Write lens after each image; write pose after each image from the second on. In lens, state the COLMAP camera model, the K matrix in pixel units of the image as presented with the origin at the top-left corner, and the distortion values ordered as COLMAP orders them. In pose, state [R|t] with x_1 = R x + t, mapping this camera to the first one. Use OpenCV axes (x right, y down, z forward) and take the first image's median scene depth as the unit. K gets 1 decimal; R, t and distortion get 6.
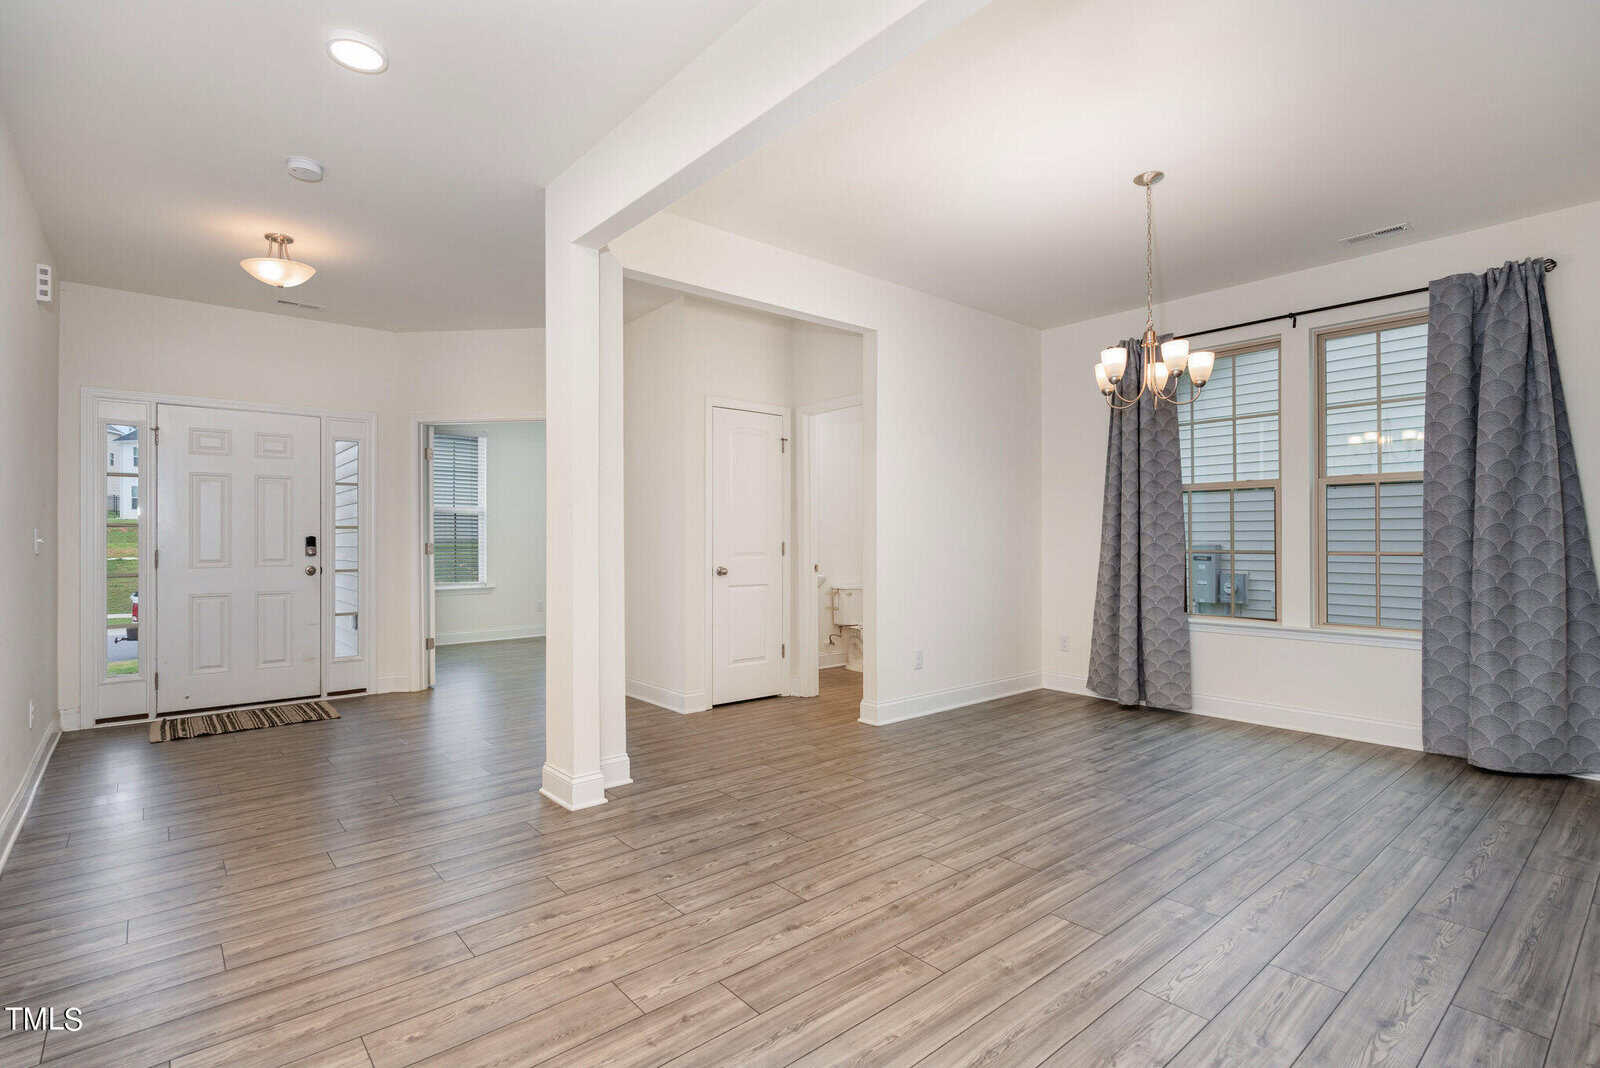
lens RADIAL K [[763.9, 0, 797.0], [0, 763.9, 542.2], [0, 0, 1]] dist [-0.001402, 0.000121]
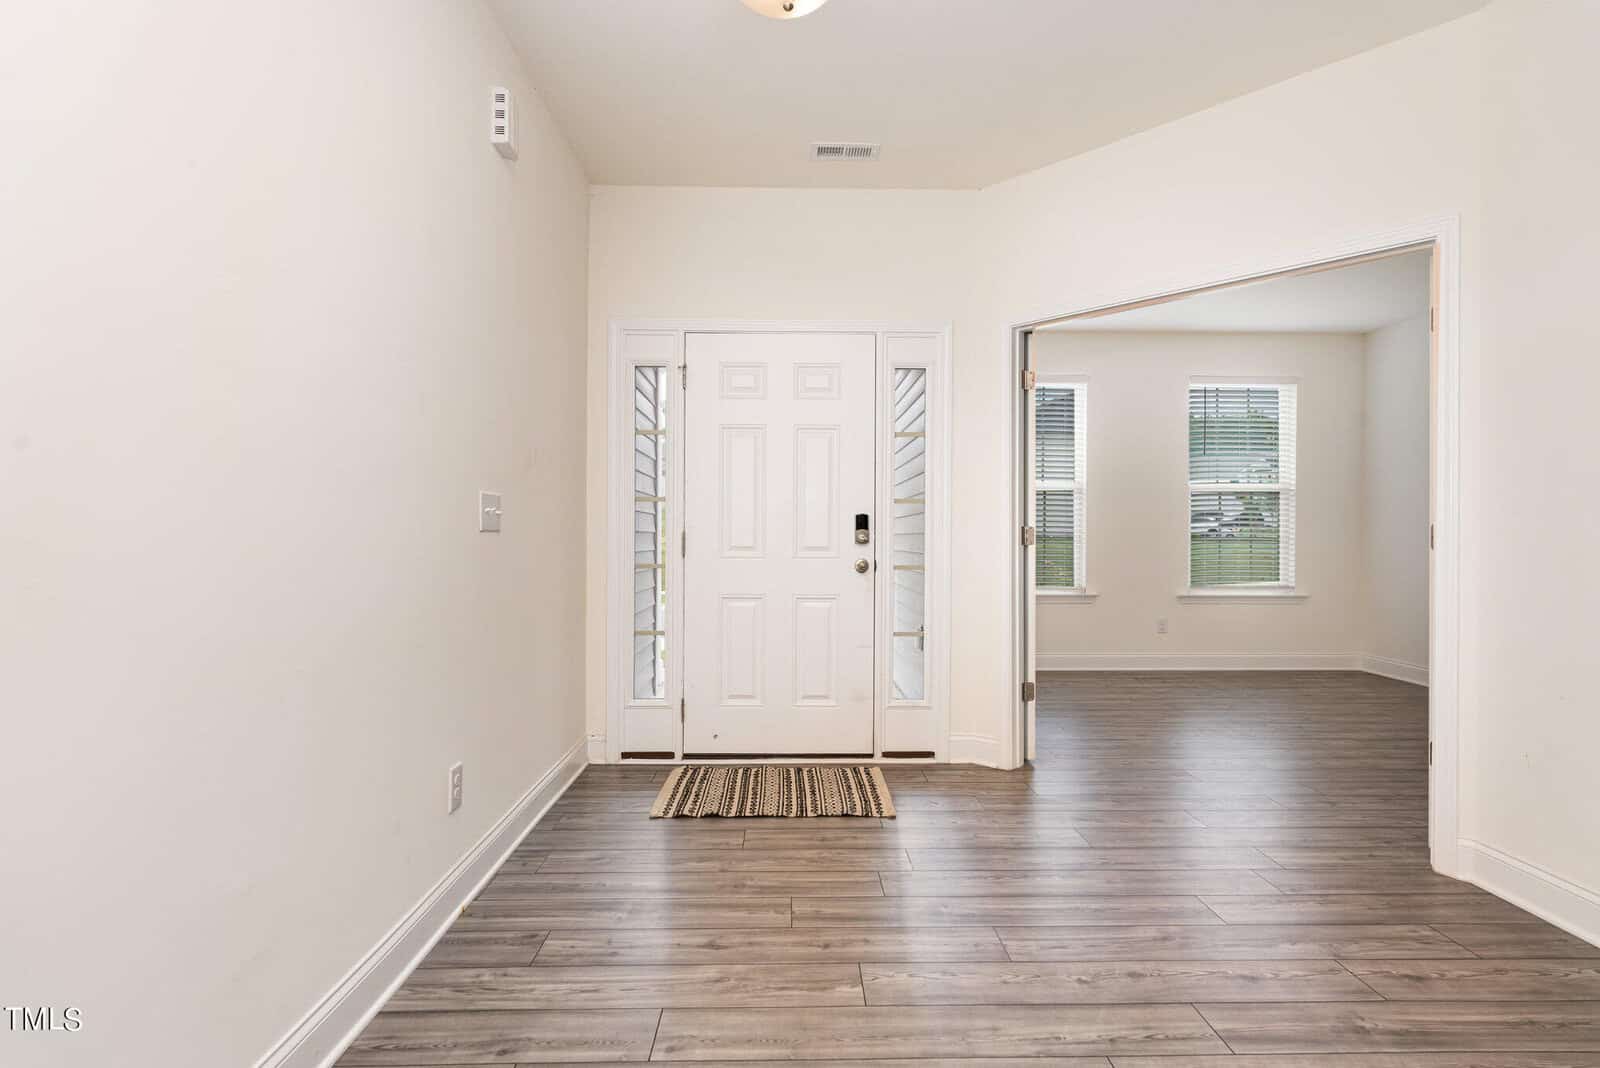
lens RADIAL K [[763.9, 0, 798.7], [0, 763.9, 535.8], [0, 0, 1]] dist [-0.001402, 0.000121]
pose [[0.771083, 0.007282, -0.636693, -0.283441], [-0.008121, 0.999966, 0.001601, 0.011375], [0.636683, 0.003936, 0.771115, 0.500247]]
